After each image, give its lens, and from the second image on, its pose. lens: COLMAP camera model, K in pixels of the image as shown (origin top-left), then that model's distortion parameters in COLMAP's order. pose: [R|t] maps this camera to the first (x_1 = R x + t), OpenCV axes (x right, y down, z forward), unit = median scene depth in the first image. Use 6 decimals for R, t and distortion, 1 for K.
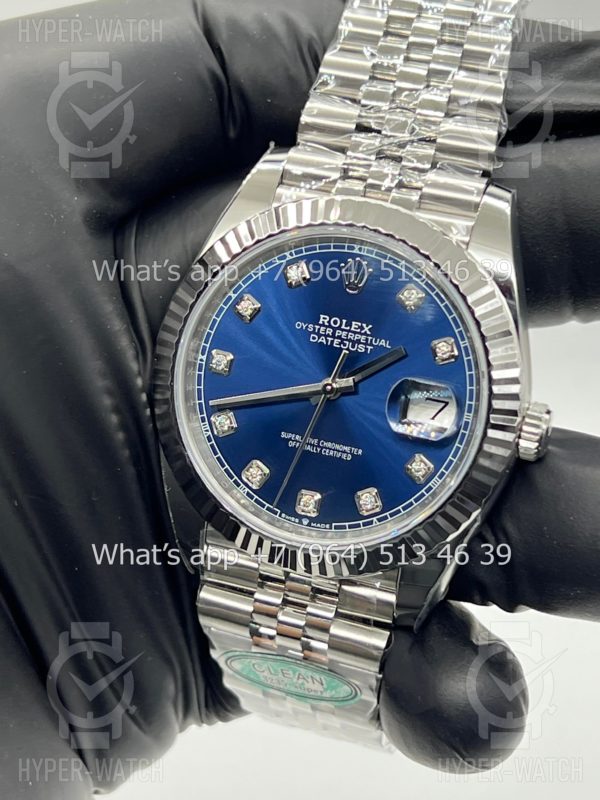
lens RADIAL K [[1822.2, 0, 303.7], [0, 1822.2, 402.7], [0, 0, 1]] dist [0.161242, 0.000000]
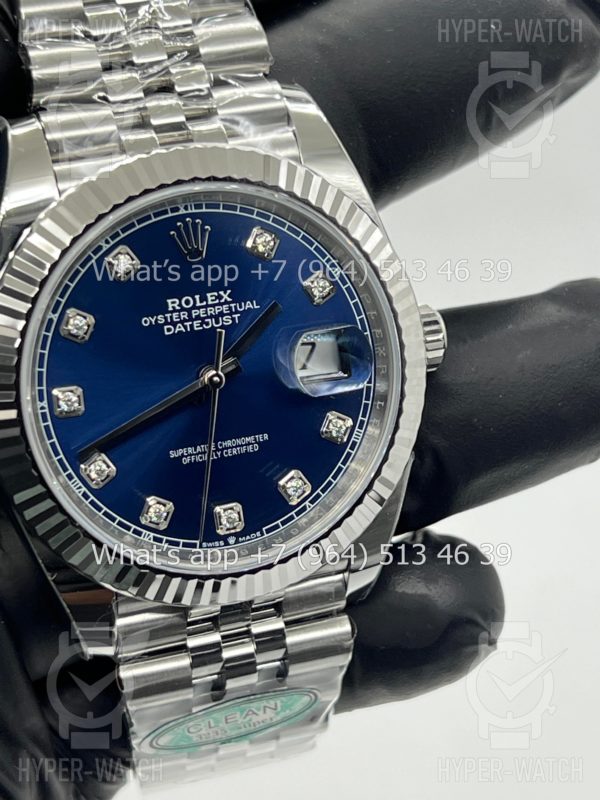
lens RADIAL K [[1822.2, 0, 298.5], [0, 1822.2, 402.8], [0, 0, 1]] dist [0.161242, 0.000000]
pose [[0.785963, -0.377996, 0.489266, -0.358551], [0.333566, 0.925537, 0.179205, -0.131507], [-0.520572, 0.022354, 0.853525, 0.275535]]
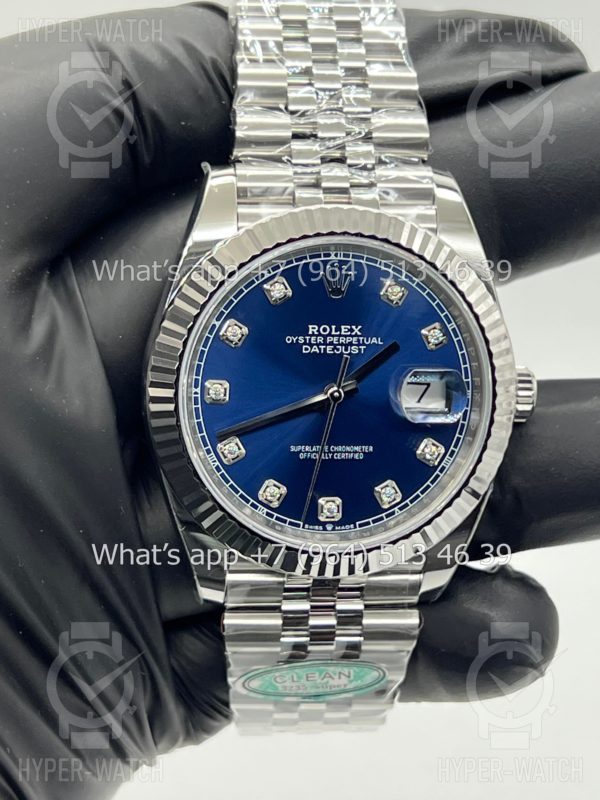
lens RADIAL K [[1822.2, 0, 296.1], [0, 1822.2, 405.2], [0, 0, 1]] dist [0.161242, 0.000000]
pose [[0.902533, -0.213503, 0.373966, -0.383718], [0.191695, 0.976841, 0.095054, -0.102098], [-0.385600, -0.014102, 0.922558, 0.067987]]
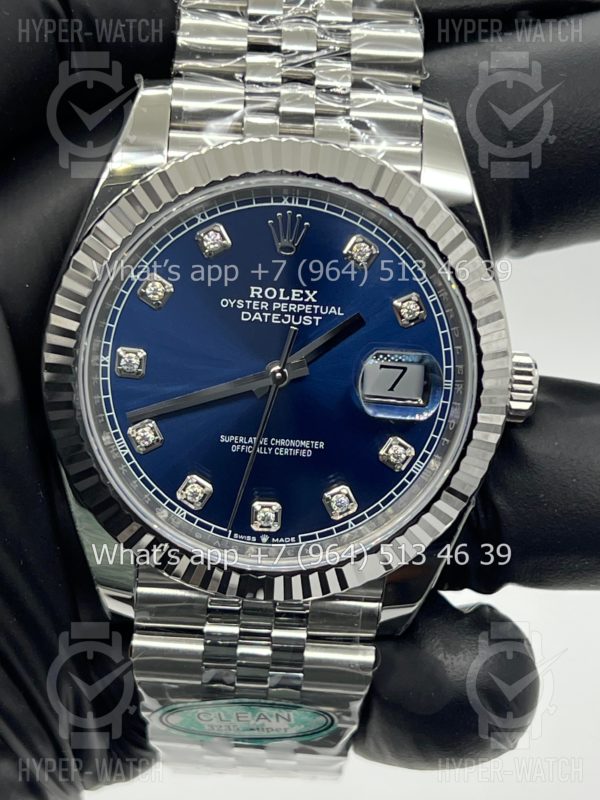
lens RADIAL K [[1822.2, 0, 296.9], [0, 1822.2, 396.6], [0, 0, 1]] dist [0.161242, 0.000000]
pose [[0.944575, -0.163735, 0.284550, -0.208698], [0.138100, 0.984504, 0.108070, -0.084359], [-0.297836, -0.062784, 0.952550, 0.219922]]
